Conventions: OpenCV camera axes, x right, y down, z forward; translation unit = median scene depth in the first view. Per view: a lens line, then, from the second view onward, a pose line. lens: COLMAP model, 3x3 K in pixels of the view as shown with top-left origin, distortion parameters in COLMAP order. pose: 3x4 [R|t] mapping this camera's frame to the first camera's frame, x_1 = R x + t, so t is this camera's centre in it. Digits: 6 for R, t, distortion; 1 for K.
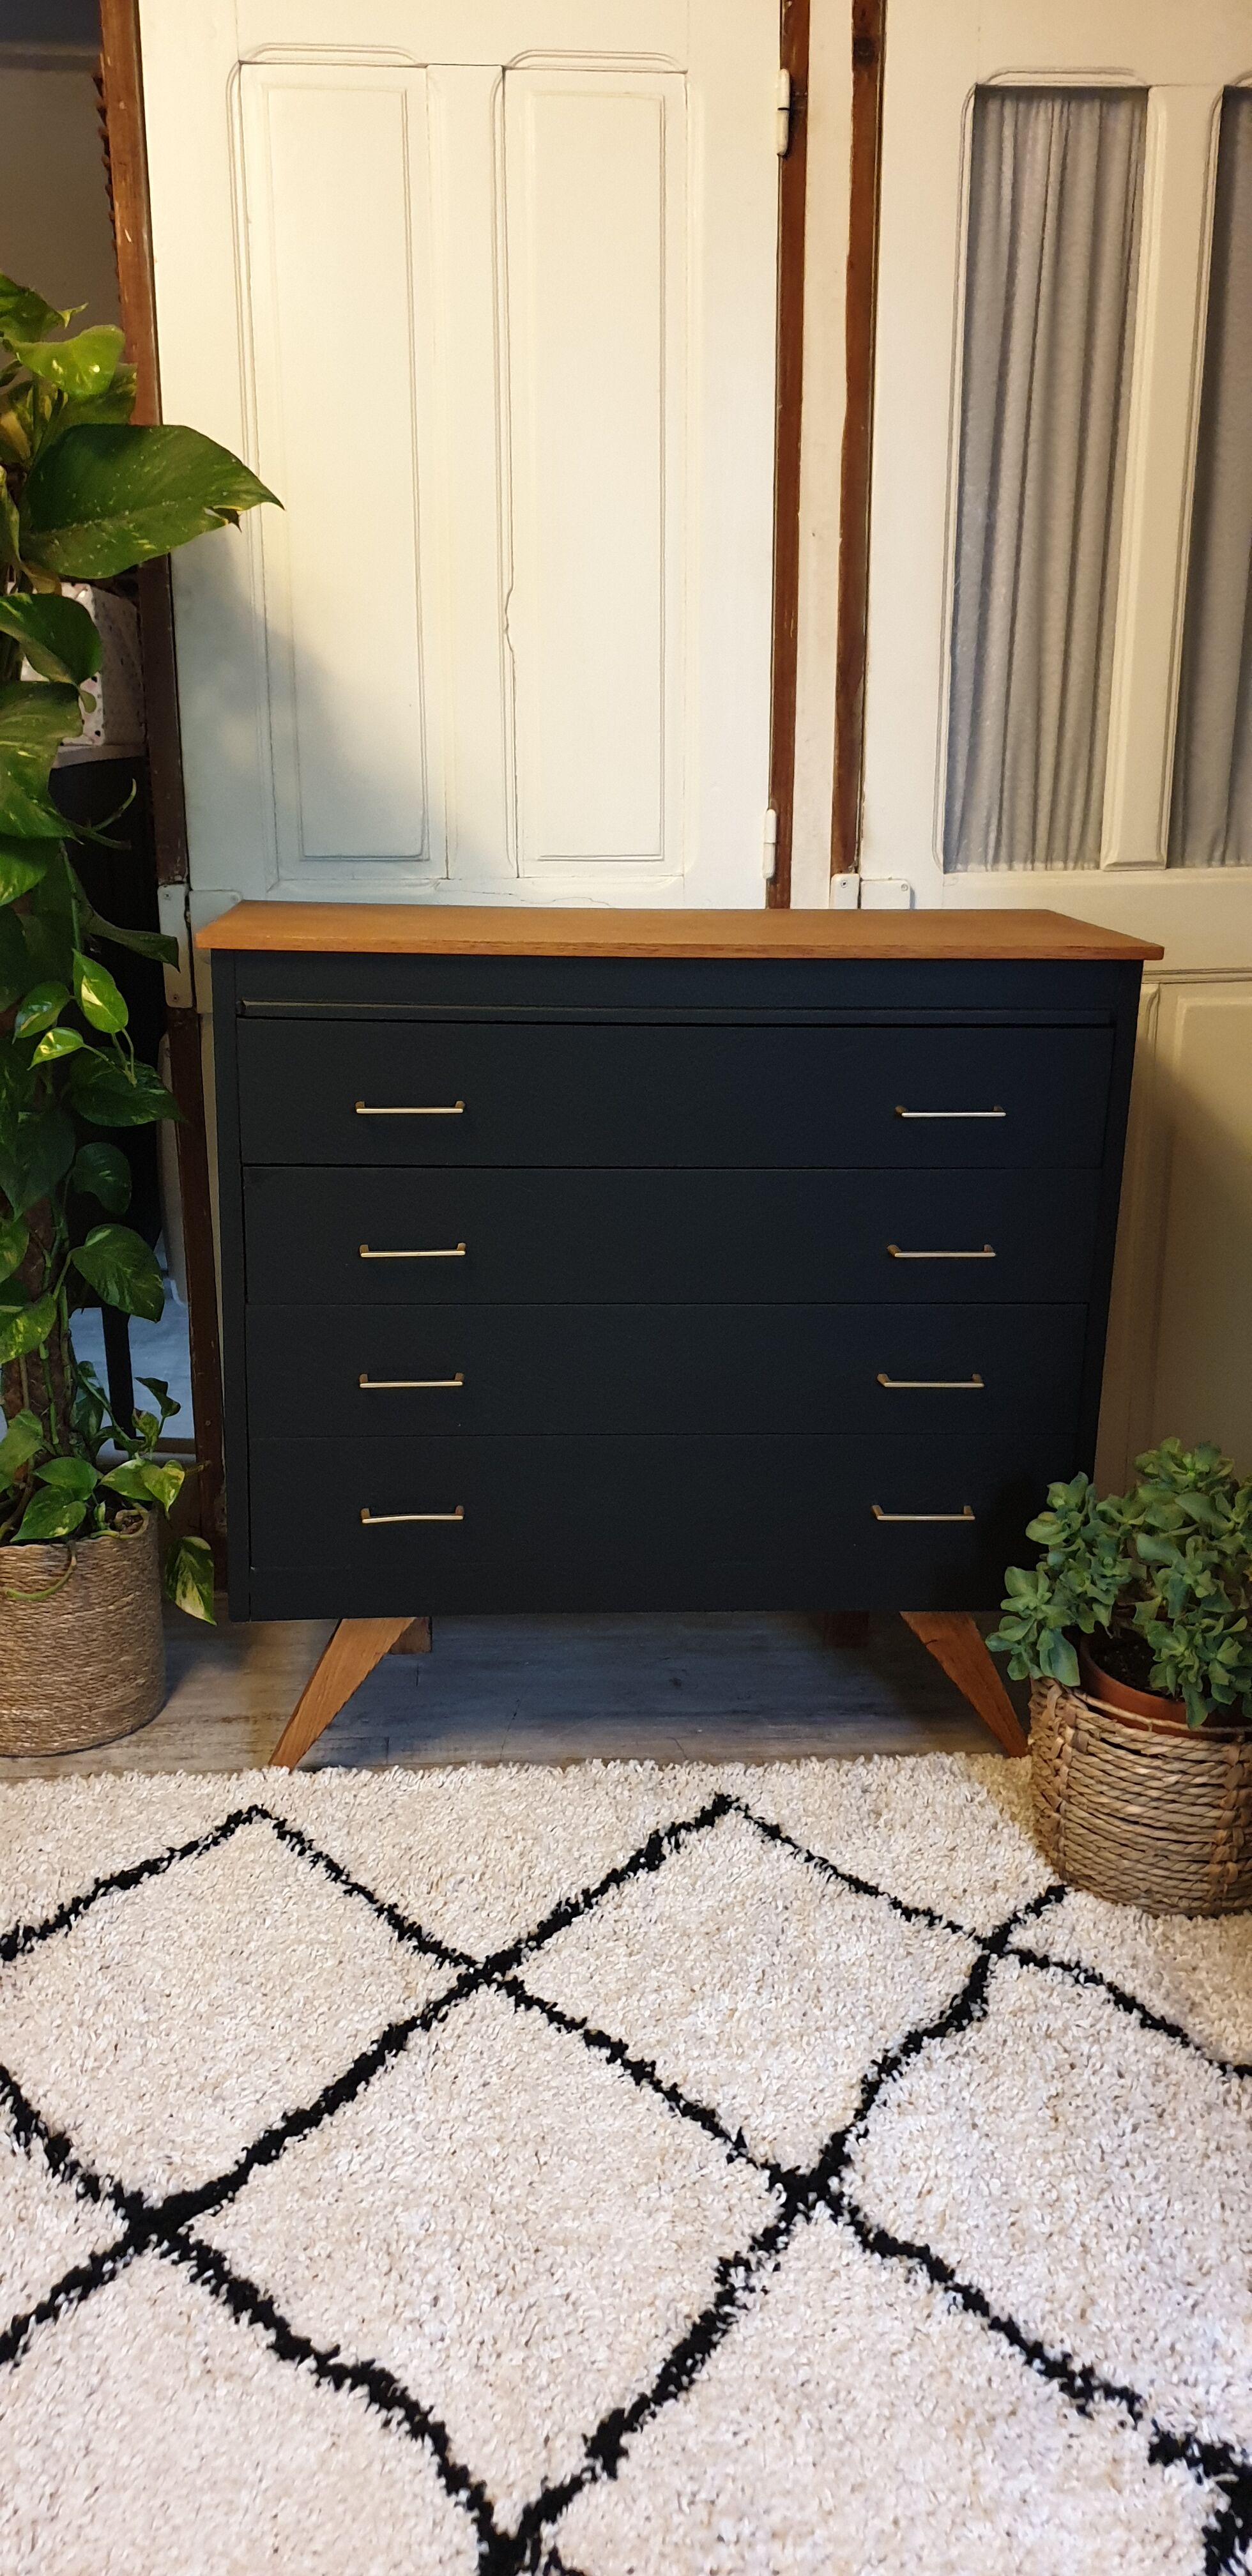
lens RADIAL K [[1918.0, 0, 632.2], [0, 1918.0, 1268.7], [0, 0, 1]] dist [0.046875, -0.074603]
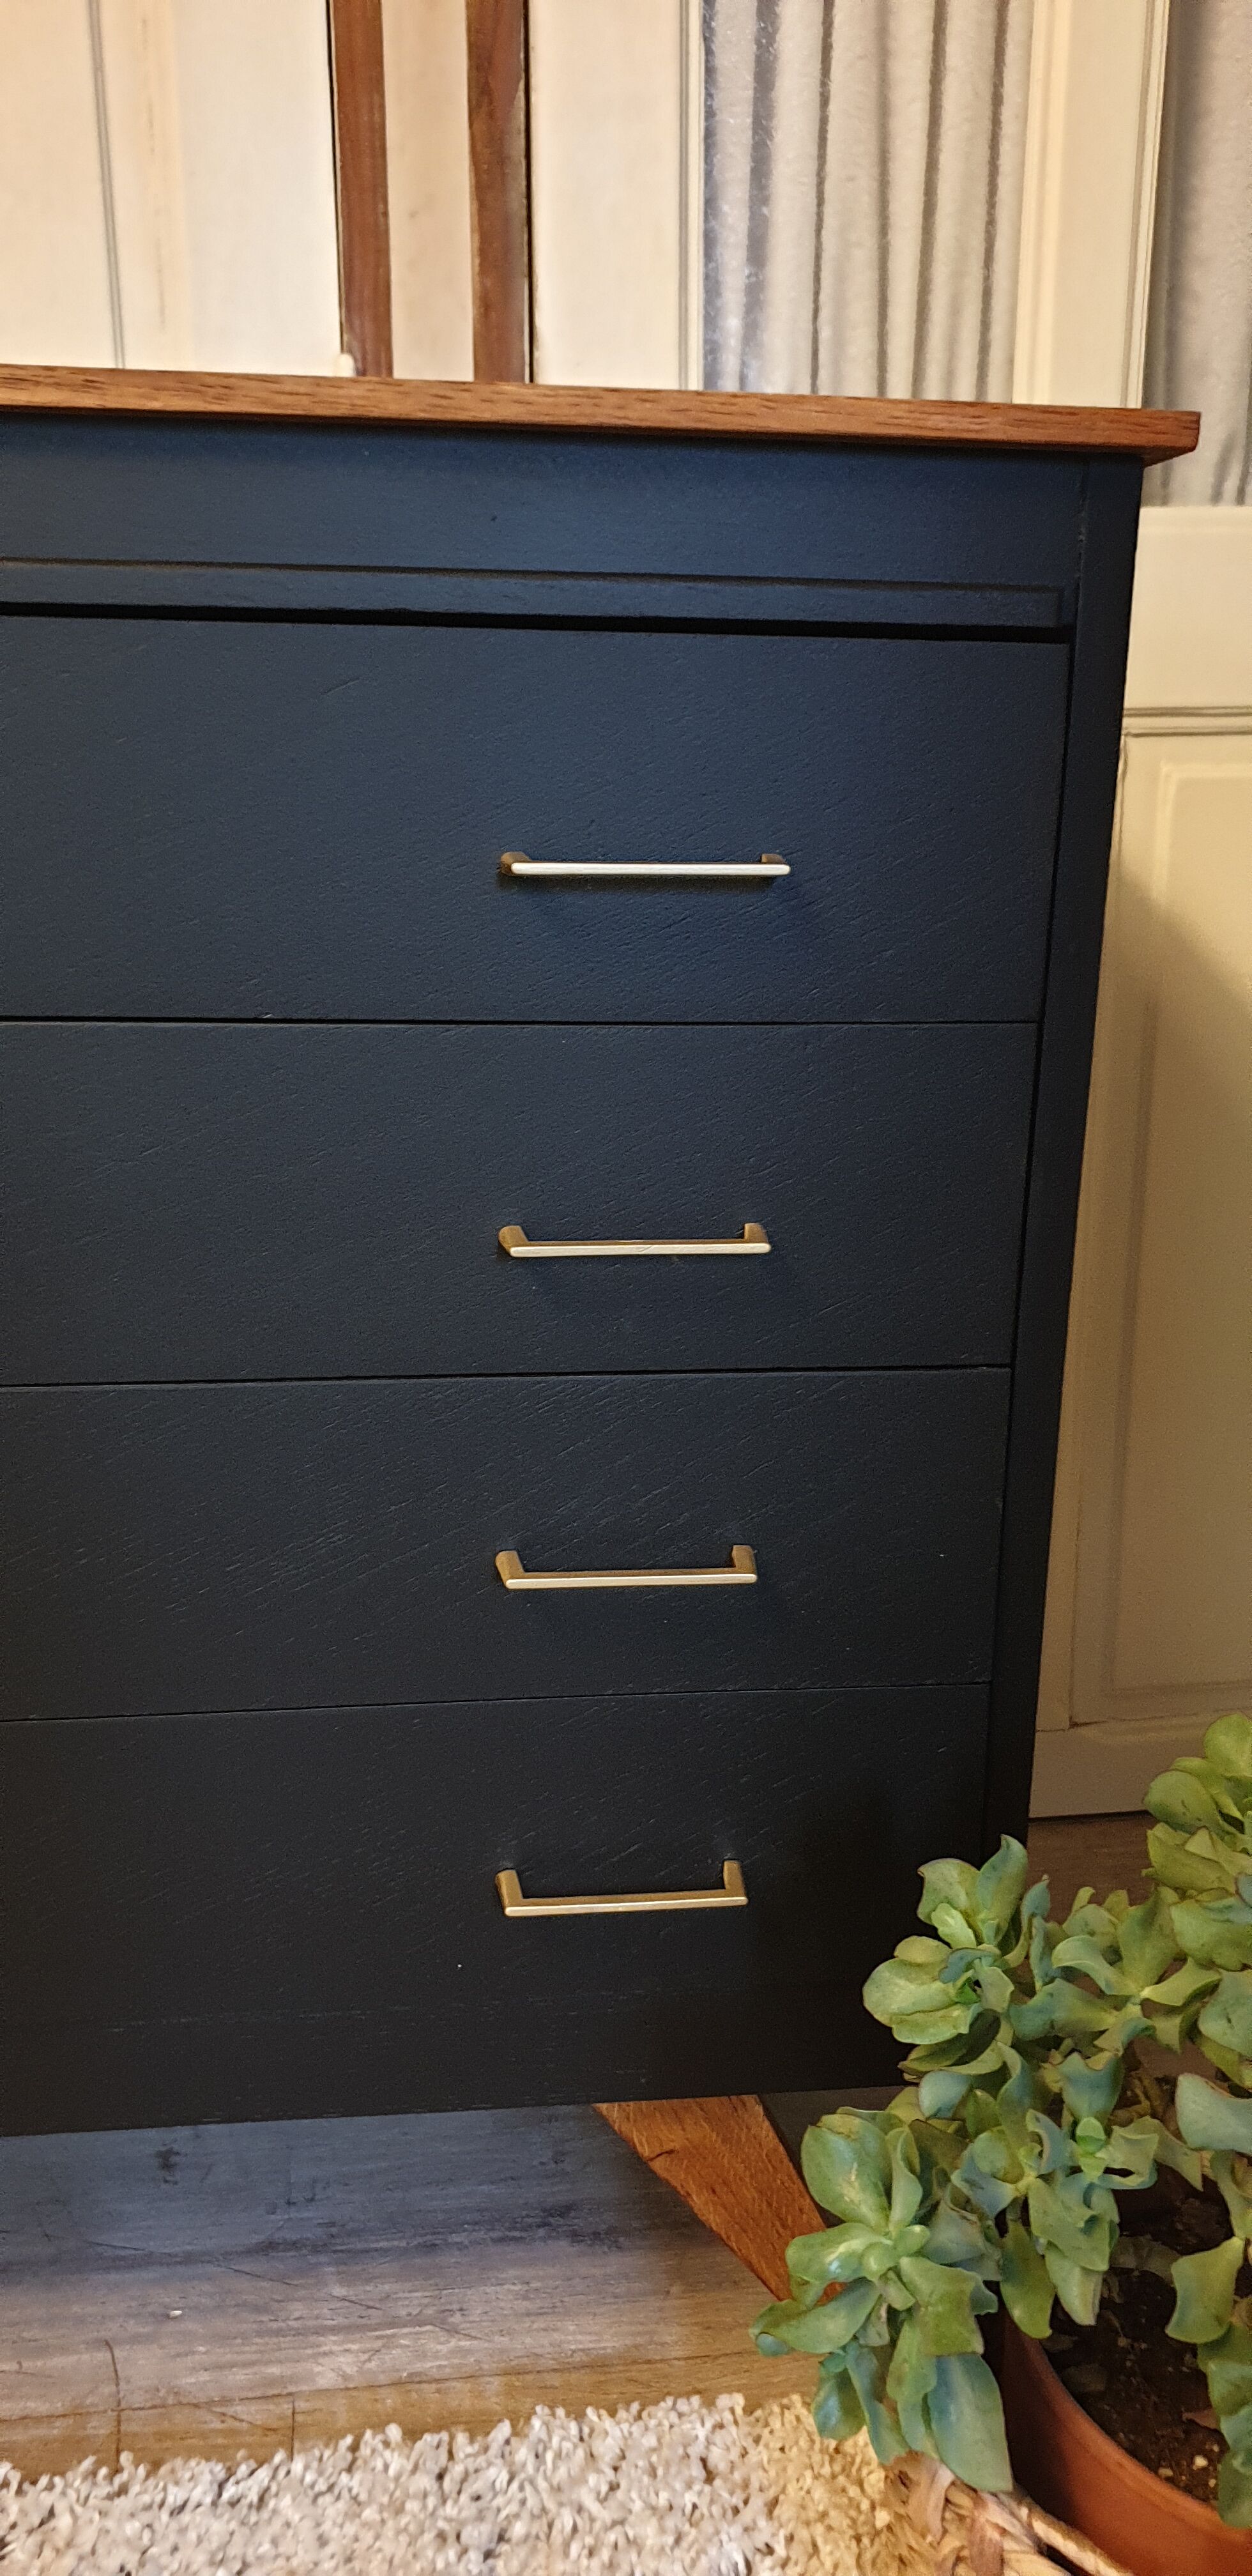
lens RADIAL K [[2051.2, 0, 579.9], [0, 2051.2, 1288.4], [0, 0, 1]] dist [0.064411, -0.171934]
pose [[0.999067, -0.016466, 0.039937, 0.143611], [0.016528, 0.999863, -0.001227, 0.000824], [-0.039911, 0.001886, 0.999201, 0.634514]]
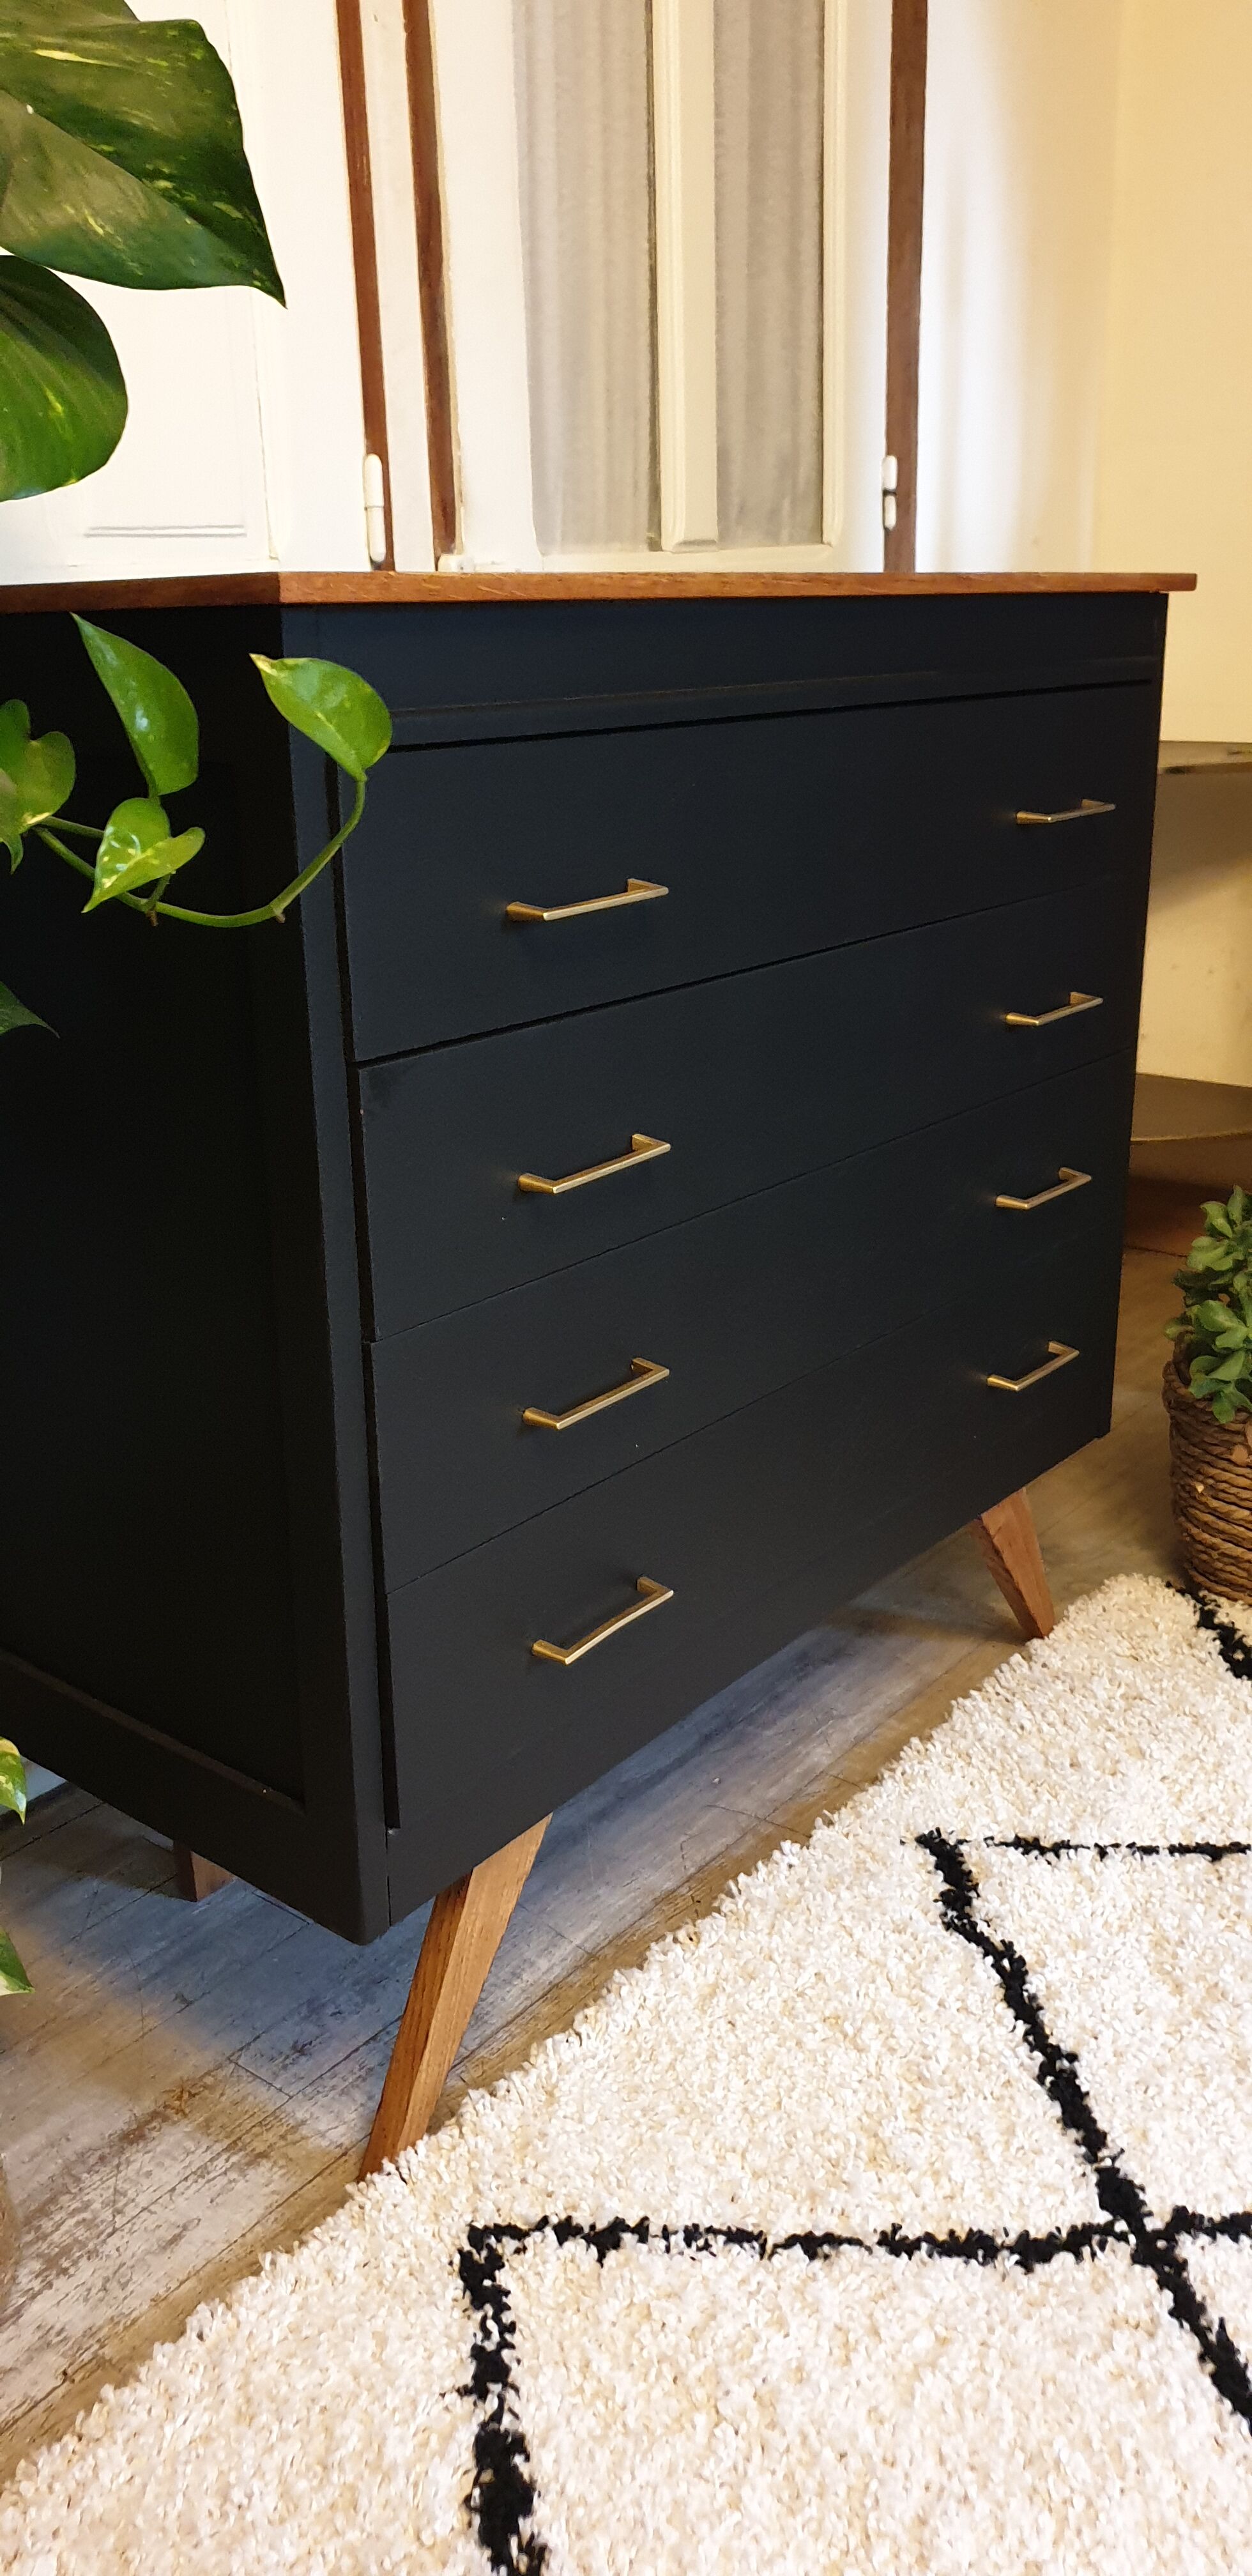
lens RADIAL K [[1940.0, 0, 578.3], [0, 1940.0, 1285.7], [0, 0, 1]] dist [-0.049392, 0.067023]
pose [[0.705833, -0.267713, 0.655843, -0.517368], [0.225475, 0.962591, 0.150265, -0.063455], [-0.671536, 0.041814, 0.739791, 0.628103]]
